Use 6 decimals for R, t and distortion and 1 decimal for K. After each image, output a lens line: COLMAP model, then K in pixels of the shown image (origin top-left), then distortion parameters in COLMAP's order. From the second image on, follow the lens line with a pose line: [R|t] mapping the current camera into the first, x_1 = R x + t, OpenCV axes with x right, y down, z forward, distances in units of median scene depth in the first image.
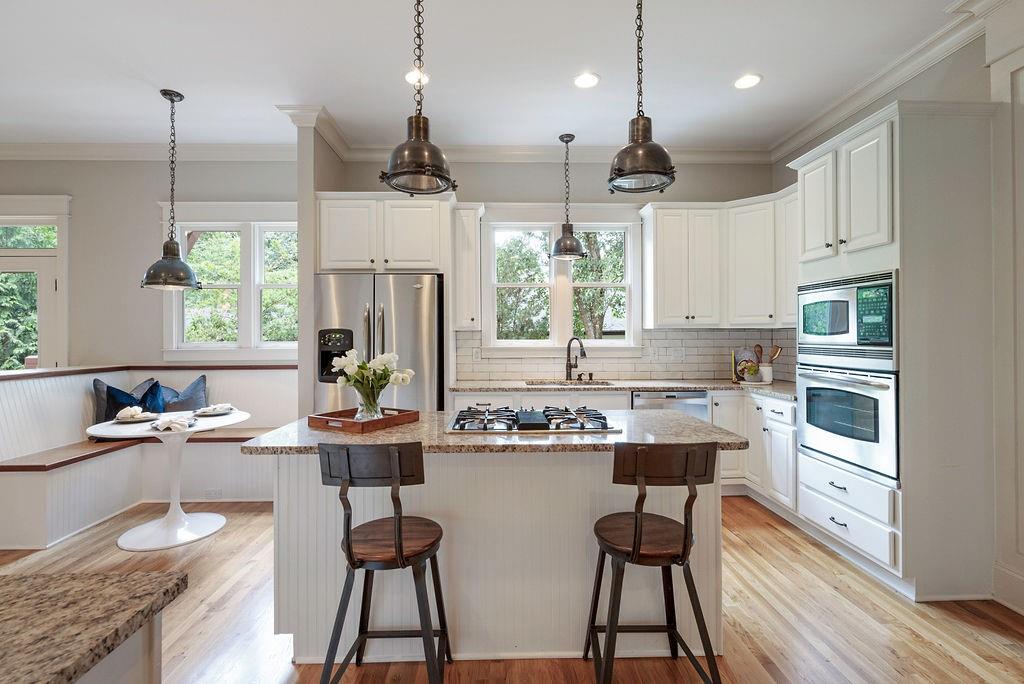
lens RADIAL K [[463.2, 0, 512.1], [0, 463.2, 336.0], [0, 0, 1]] dist [-0.001612, -0.000326]
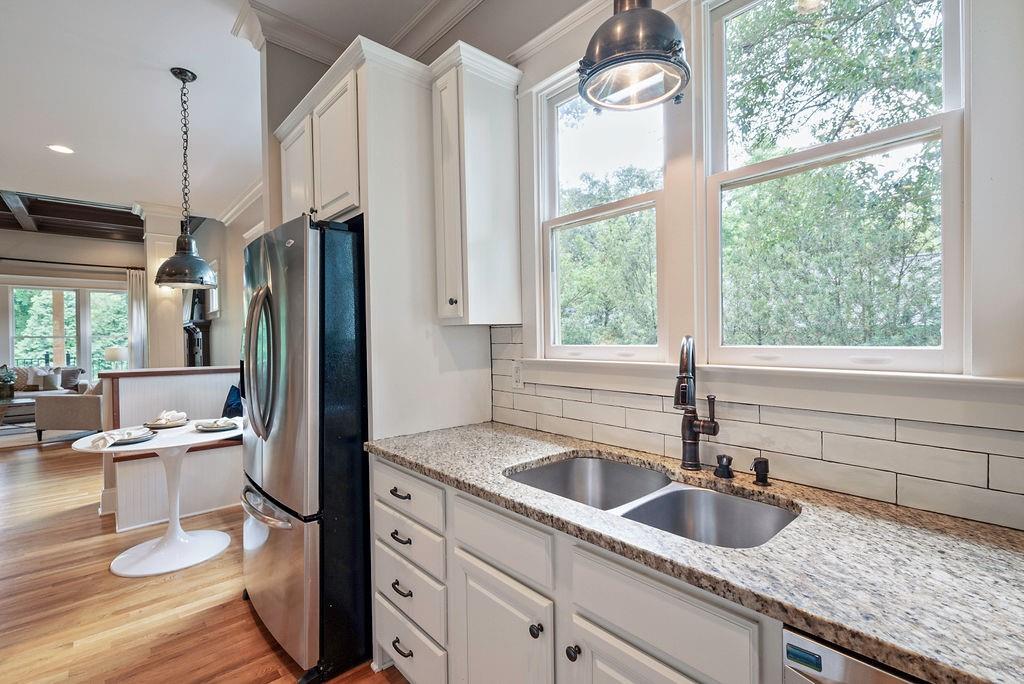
lens RADIAL K [[460.8, 0, 512.0], [0, 460.8, 342.0], [0, 0, 1]] dist [-0.000254, 0.000552]
pose [[0.646955, 0.005062, -0.762512, 0.394567], [0.006927, 0.999898, 0.012515, 0.000158], [0.762497, -0.013378, 0.646854, 0.936112]]
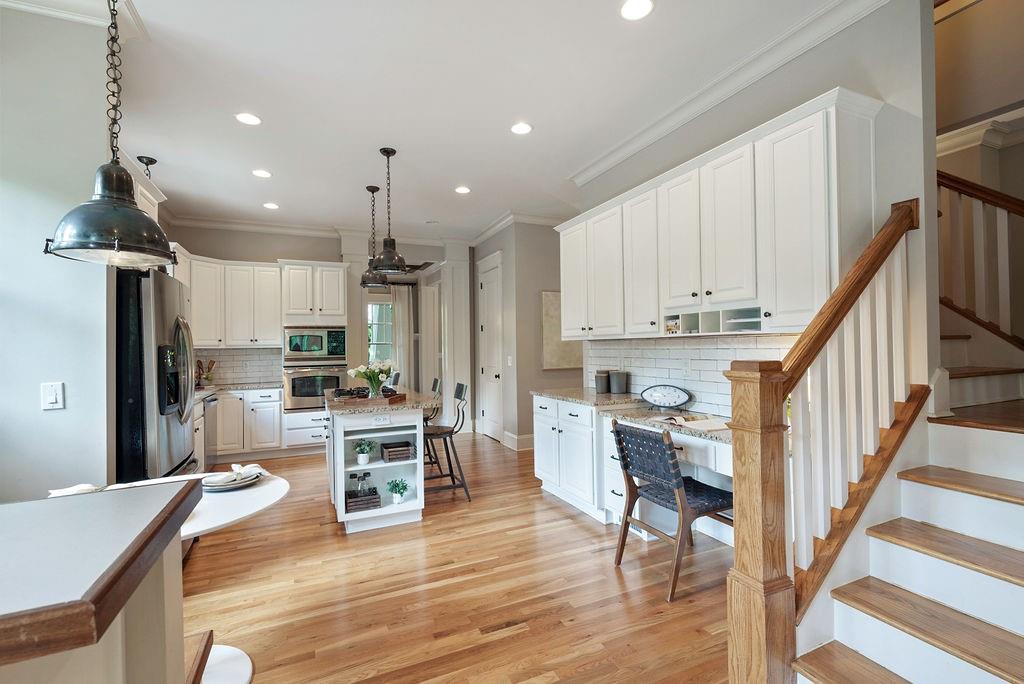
lens RADIAL K [[463.2, 0, 512.1], [0, 463.2, 336.0], [0, 0, 1]] dist [-0.001612, -0.000326]
pose [[-0.376613, 0.031850, 0.925823, -1.459968], [0.020658, 0.999449, -0.025979, 0.002225], [-0.926140, 0.009342, -0.377063, 0.825664]]
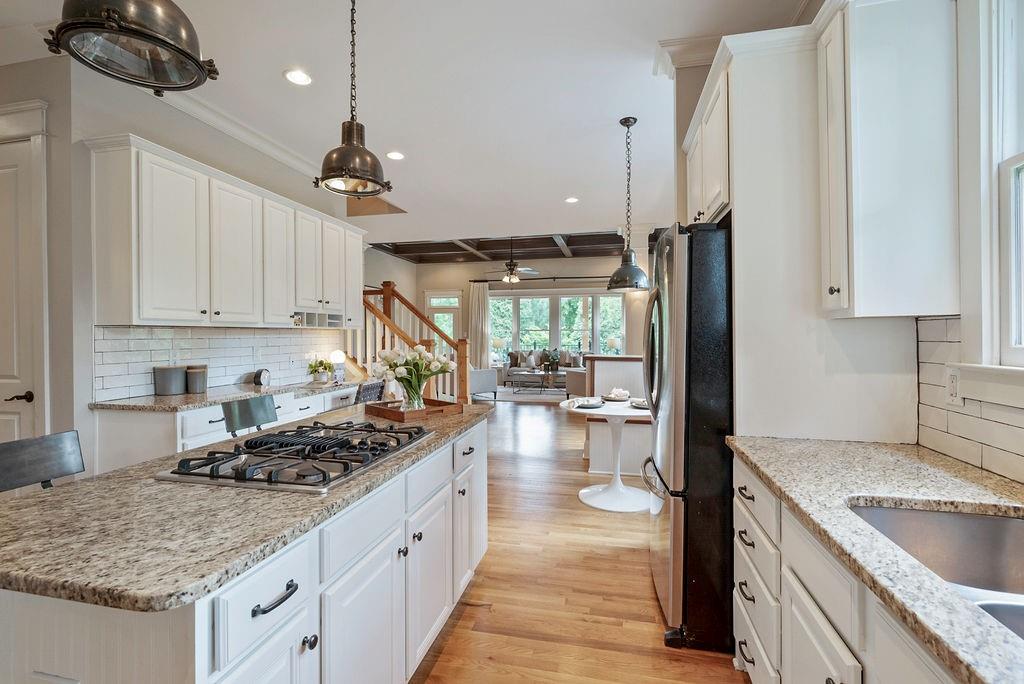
lens RADIAL K [[461.9, 0, 508.0], [0, 461.9, 338.2], [0, 0, 1]] dist [0.002754, -0.000038]
pose [[-0.256467, 0.013901, -0.966453, 0.472326], [0.002705, 0.999903, 0.013664, -0.000970], [0.966549, 0.000890, -0.256479, 1.048586]]
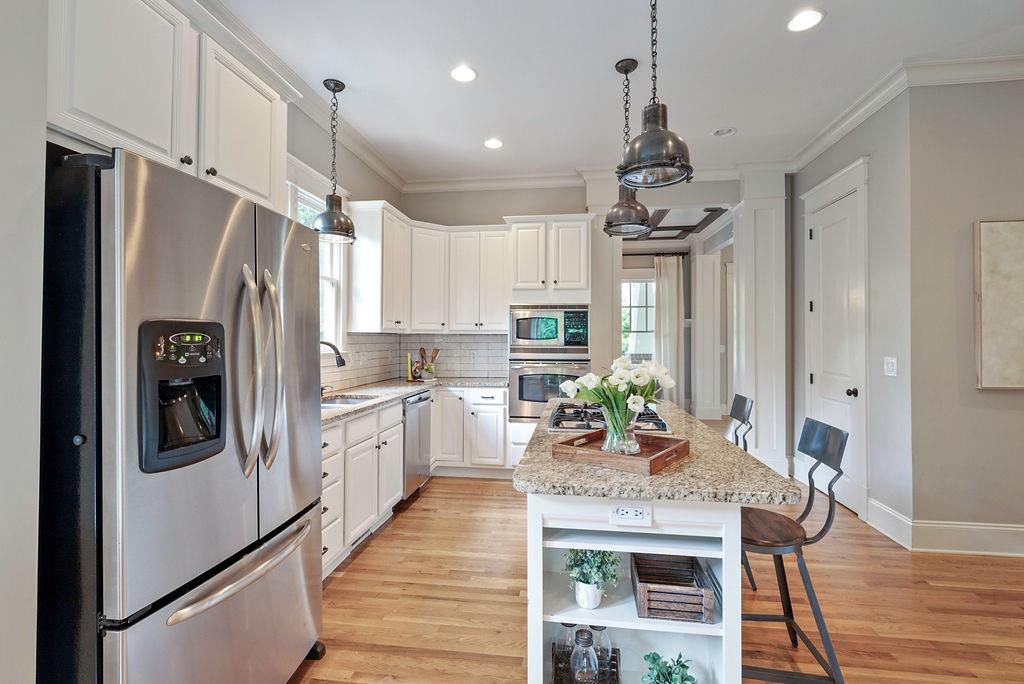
lens RADIAL K [[463.2, 0, 512.1], [0, 463.2, 336.0], [0, 0, 1]] dist [-0.001612, -0.000326]
pose [[0.163980, 0.009833, 0.986415, -0.764032], [-0.000235, 0.999951, -0.009929, 0.001206], [-0.986464, 0.001397, 0.163975, 0.737925]]
